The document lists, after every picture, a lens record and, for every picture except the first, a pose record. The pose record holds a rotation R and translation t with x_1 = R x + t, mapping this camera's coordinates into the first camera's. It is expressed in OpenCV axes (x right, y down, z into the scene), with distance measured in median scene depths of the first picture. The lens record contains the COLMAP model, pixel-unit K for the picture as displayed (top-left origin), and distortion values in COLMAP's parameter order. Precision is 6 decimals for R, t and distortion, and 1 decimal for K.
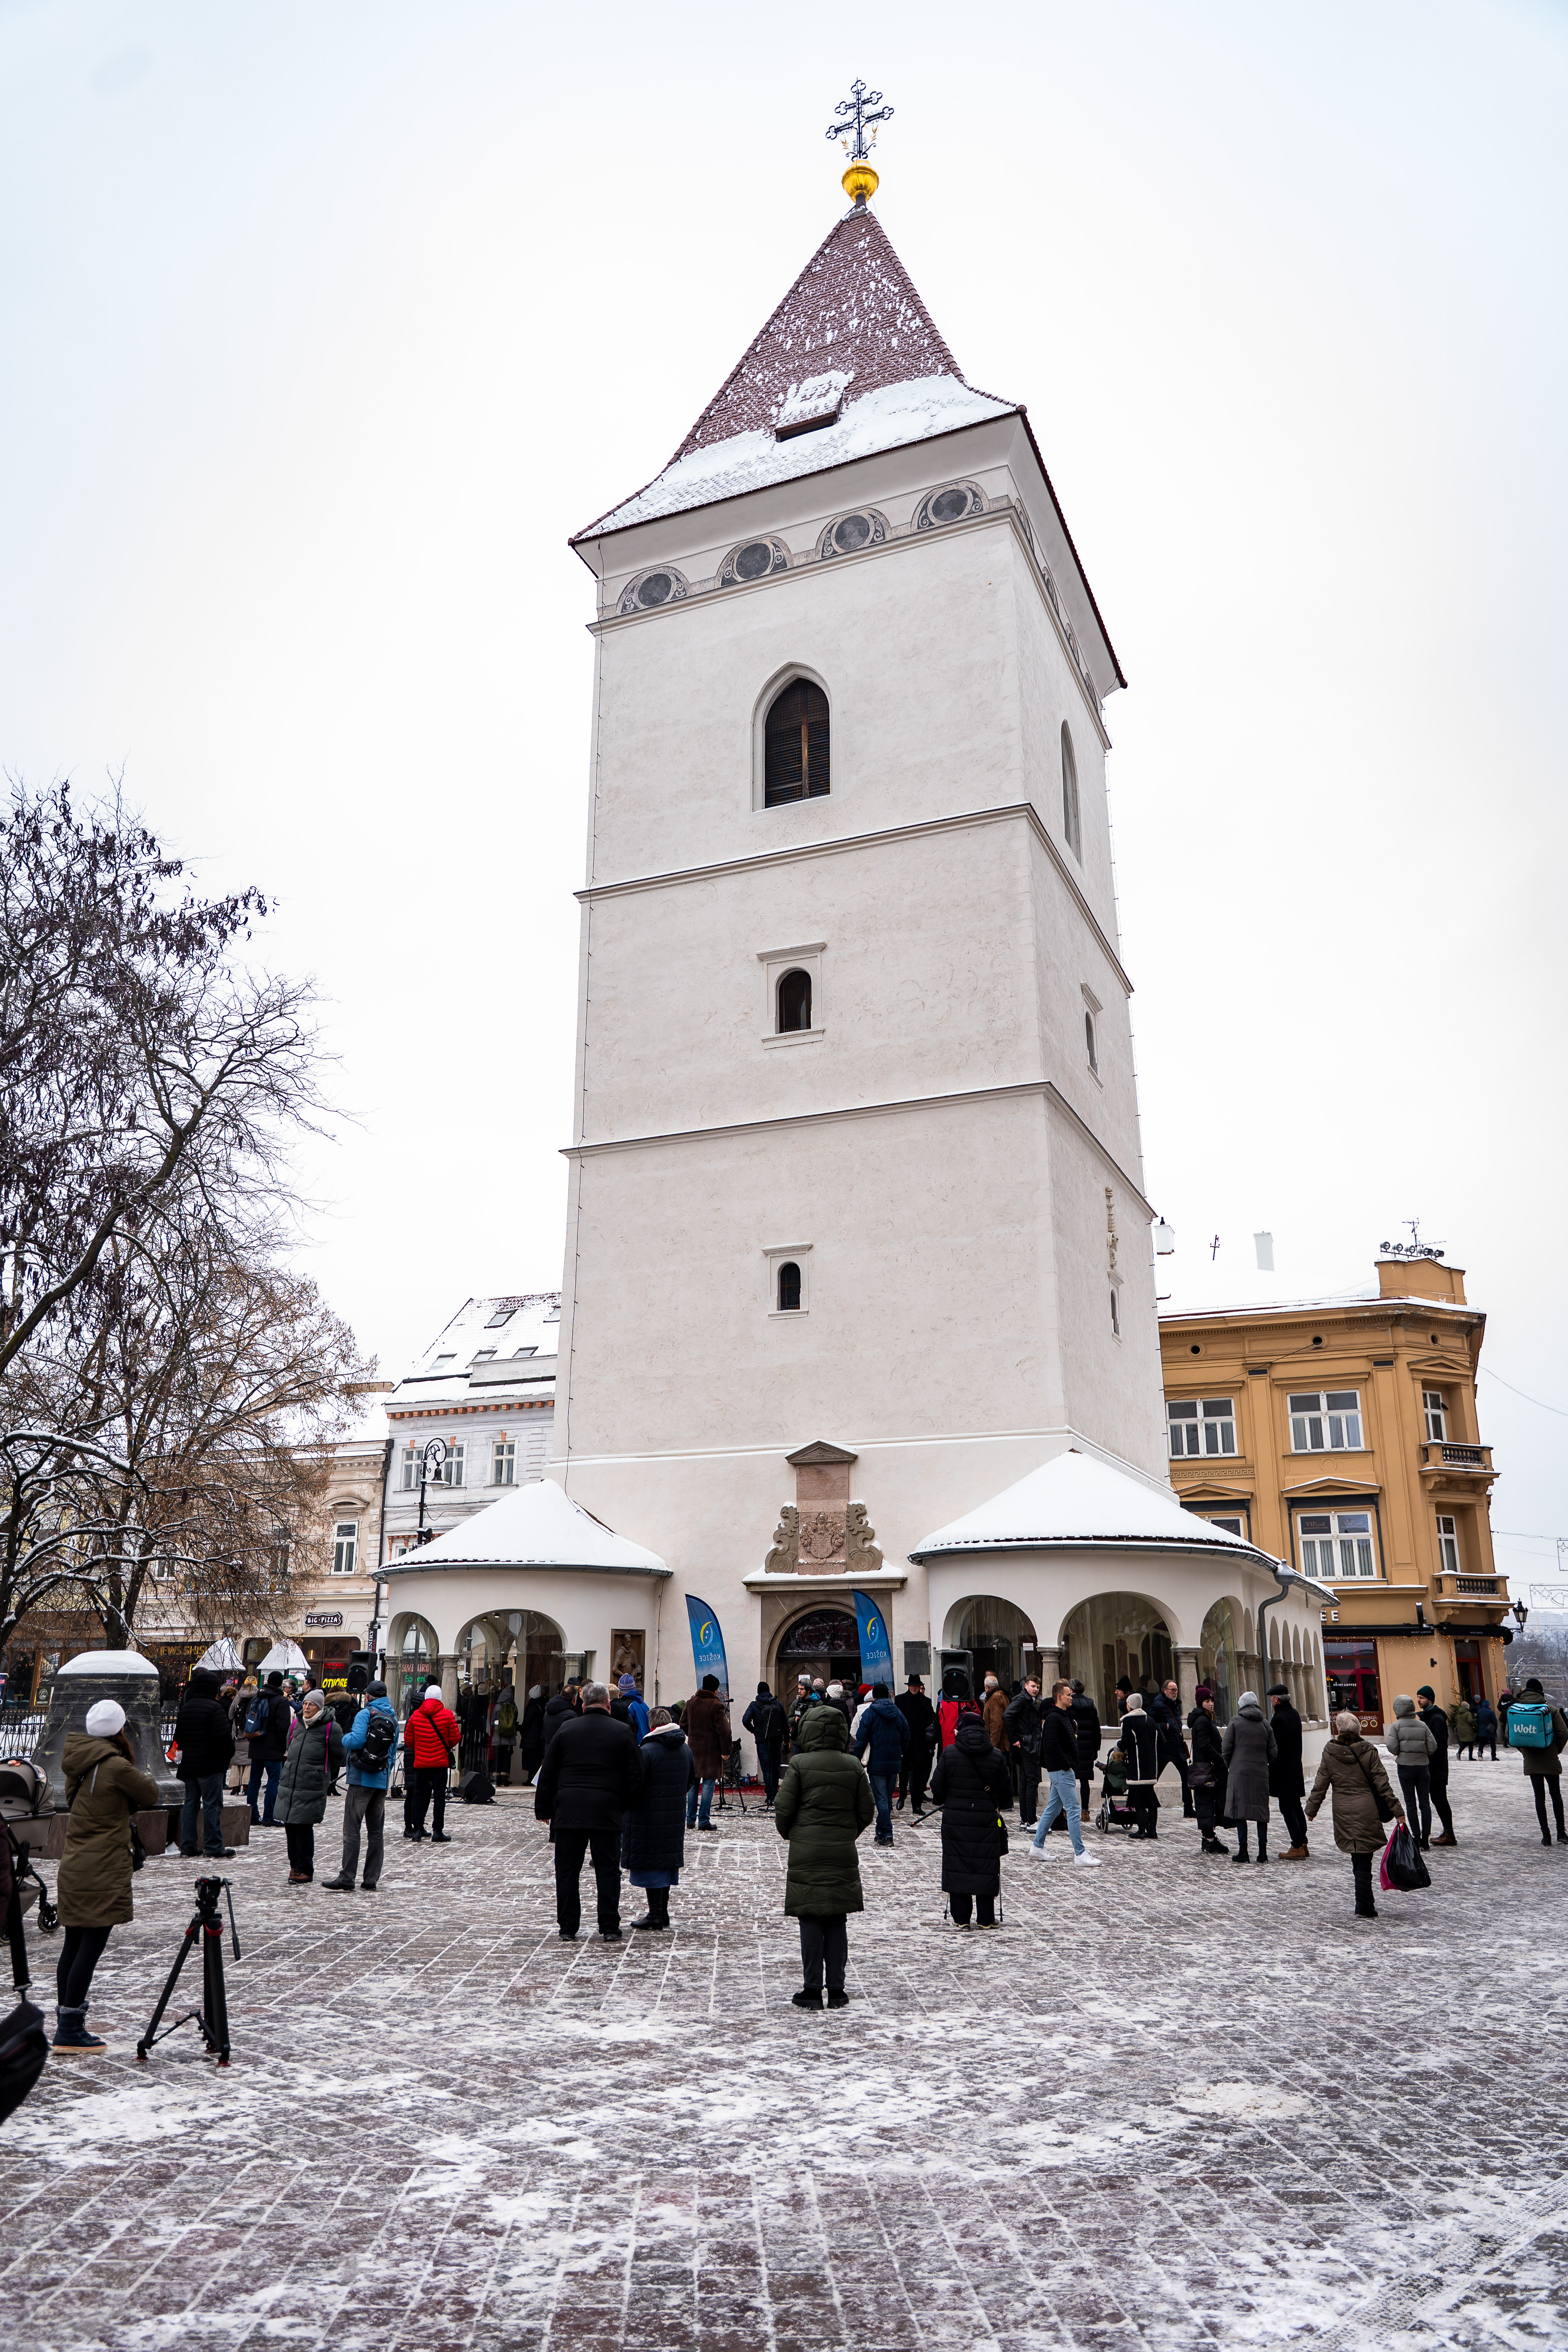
lens RADIAL K [[1694.9, 0, 782.7], [0, 1694.9, 1176.1], [0, 0, 1]] dist [-0.006859, -0.007749]
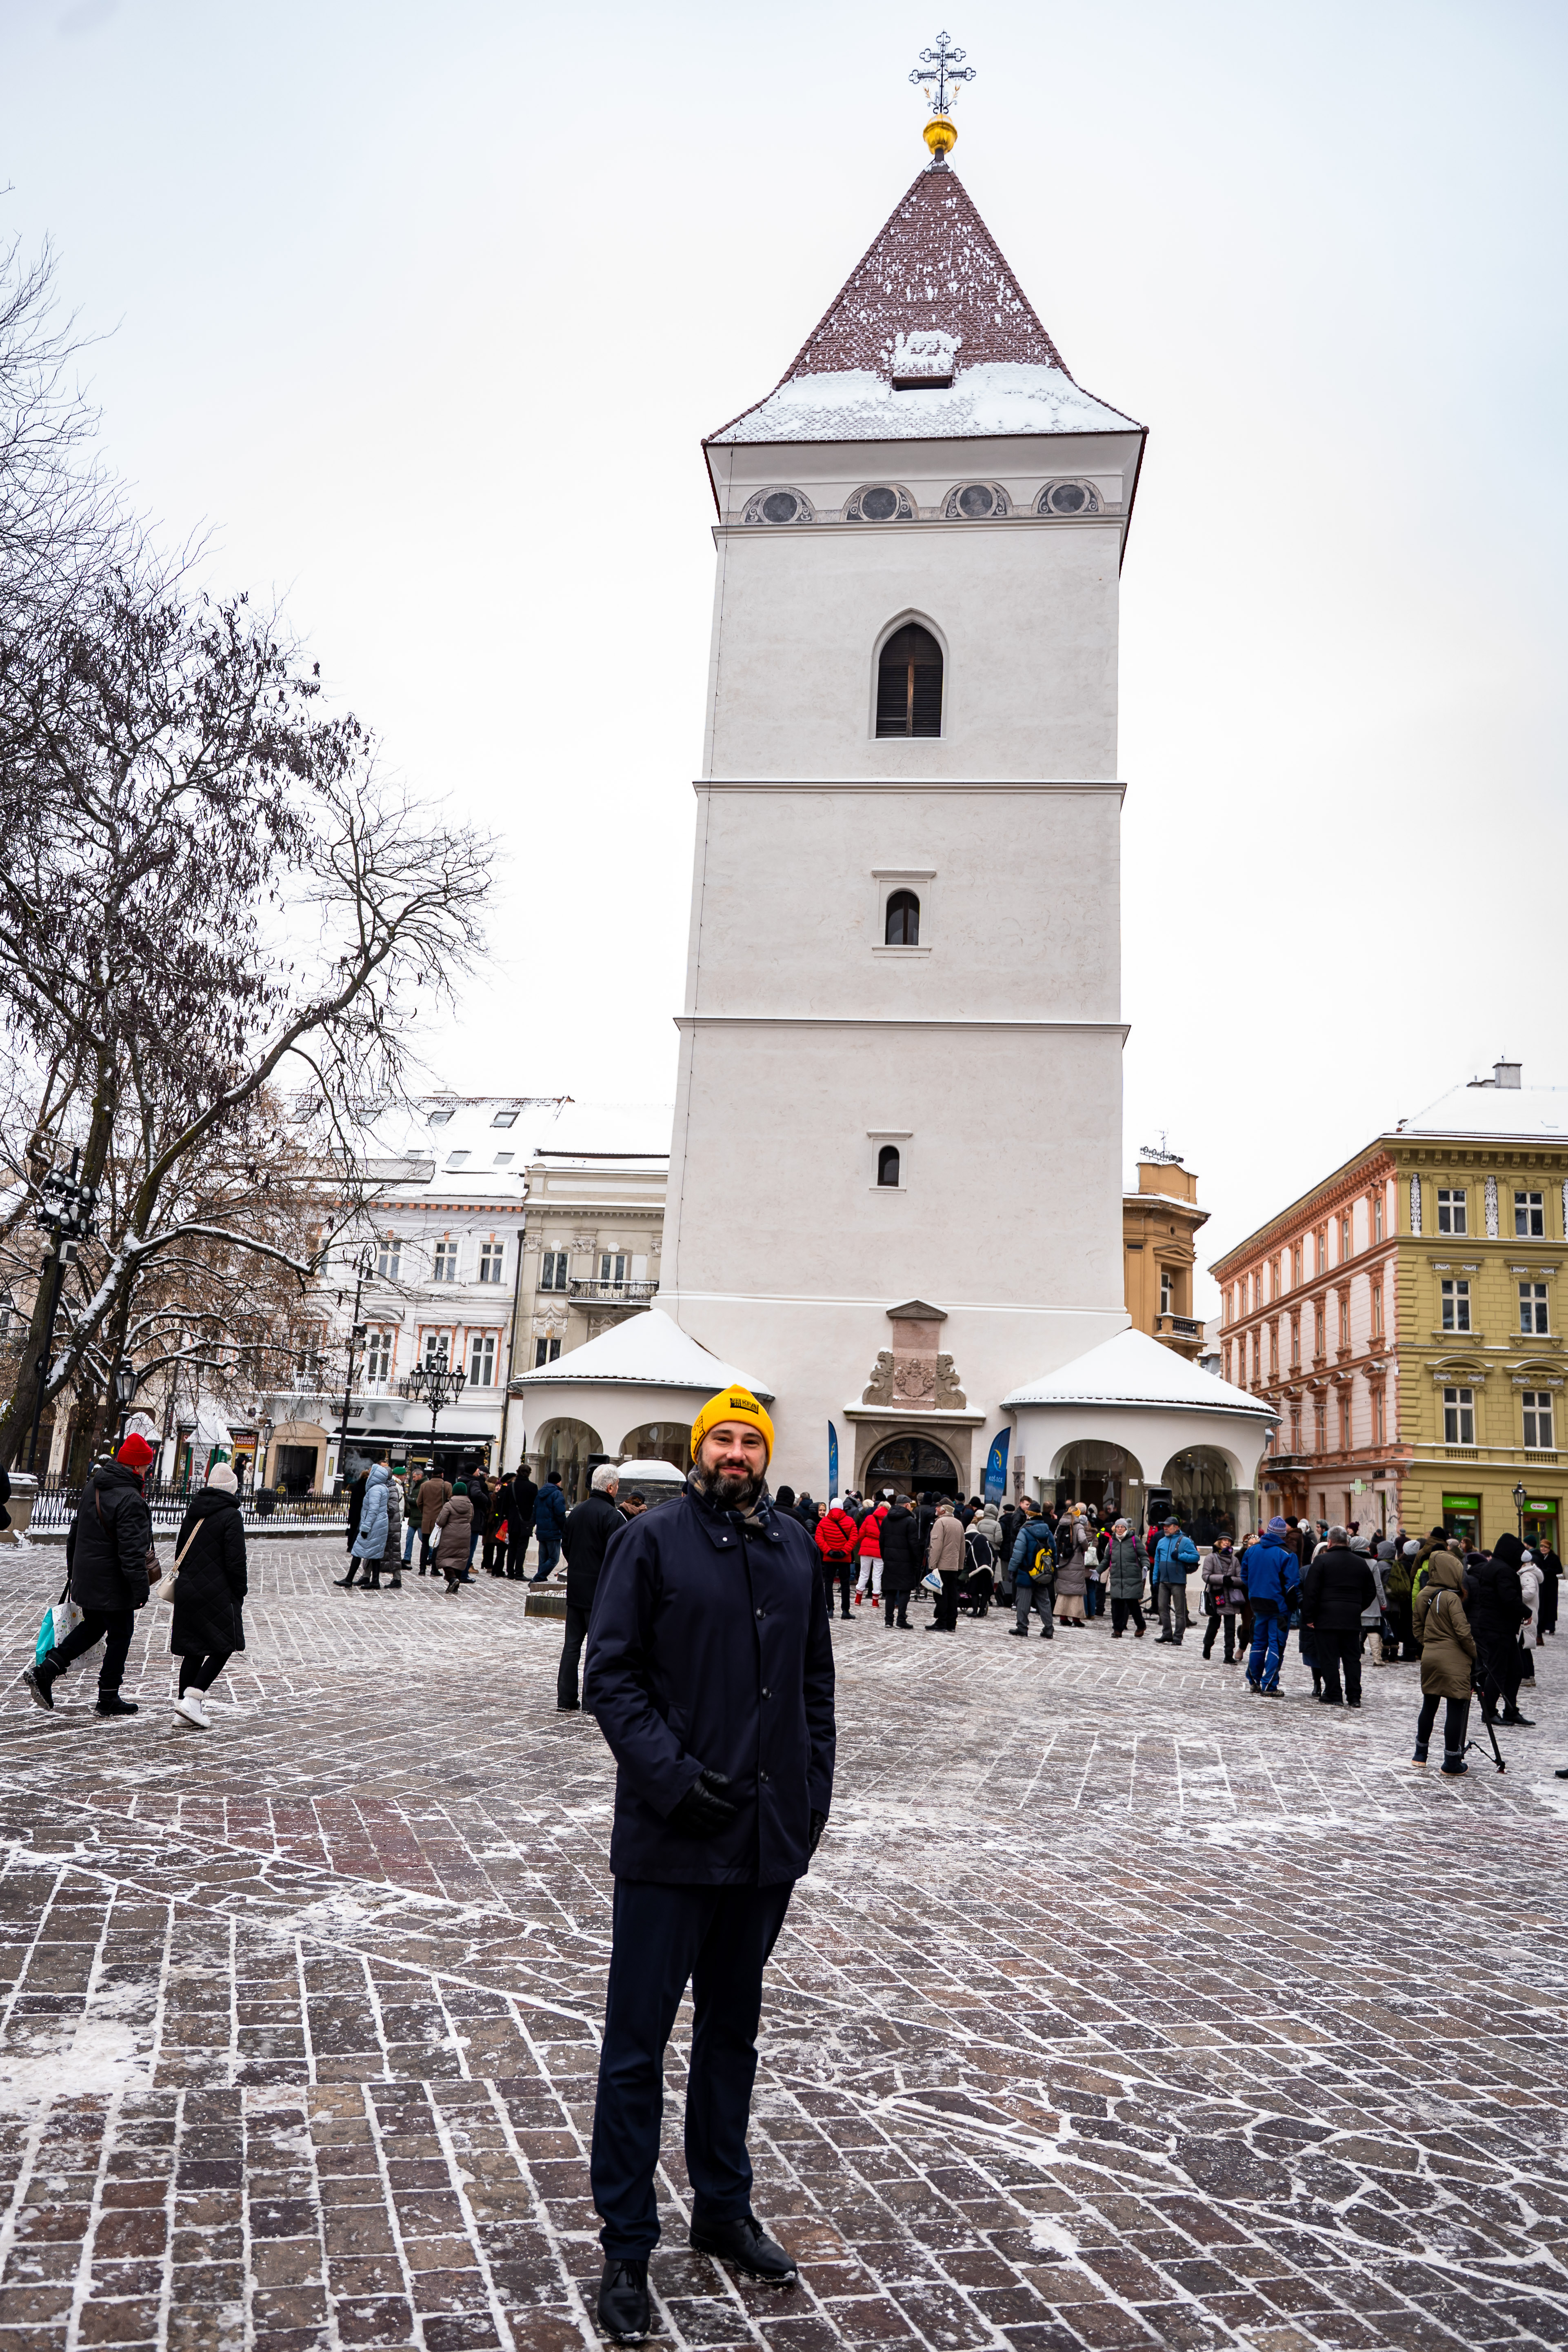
lens RADIAL K [[1611.3, 0, 785.1], [0, 1611.3, 1176.5], [0, 0, 1]] dist [-0.008184, 0.000586]
pose [[0.956301, 0.102354, 0.273883, -0.329000], [-0.131957, 0.986987, 0.091895, -0.018586], [-0.260913, -0.124020, 0.957363, -0.046299]]
